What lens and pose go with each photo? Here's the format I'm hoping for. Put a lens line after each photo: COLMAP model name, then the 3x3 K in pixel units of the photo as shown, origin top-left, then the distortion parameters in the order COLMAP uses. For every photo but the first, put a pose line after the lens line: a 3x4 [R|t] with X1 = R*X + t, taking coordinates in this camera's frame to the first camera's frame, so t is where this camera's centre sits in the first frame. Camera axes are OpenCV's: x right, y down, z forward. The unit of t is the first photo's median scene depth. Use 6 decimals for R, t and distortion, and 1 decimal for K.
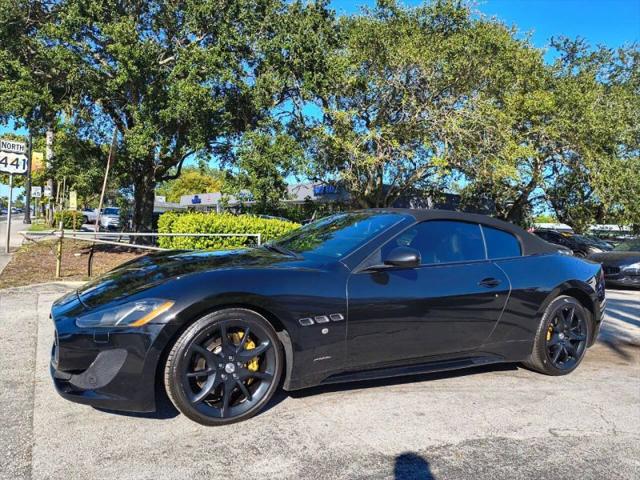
lens RADIAL K [[465.1, 0, 317.8], [0, 465.1, 247.0], [0, 0, 1]] dist [0.042900, -0.055052]
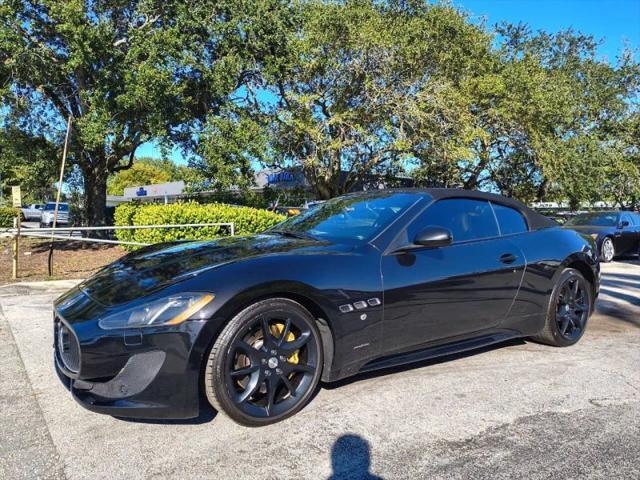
lens RADIAL K [[465.1, 0, 320.2], [0, 465.1, 238.7], [0, 0, 1]] dist [0.042900, -0.055052]
pose [[0.992769, -0.044144, 0.111633, -0.055063], [0.043139, 0.999004, 0.011404, 0.001951], [-0.112025, -0.006506, 0.993684, 0.020795]]
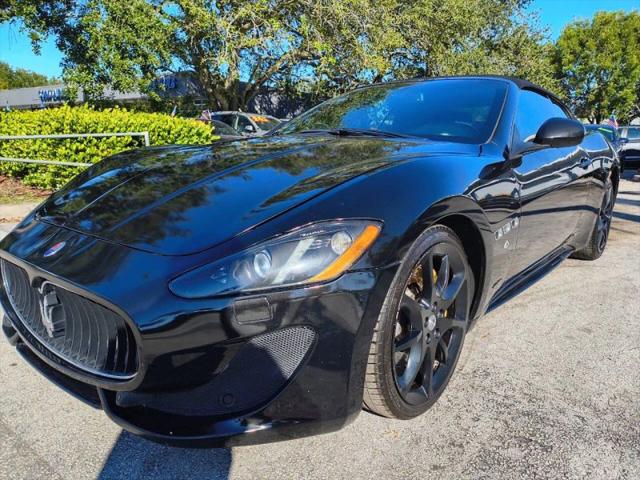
lens RADIAL K [[465.1, 0, 328.7], [0, 465.1, 236.2], [0, 0, 1]] dist [0.042900, -0.055052]
pose [[0.924059, -0.117024, 0.363897, -0.152261], [0.048981, 0.980387, 0.190899, 0.007557], [-0.379099, -0.158578, 0.911667, 0.150150]]
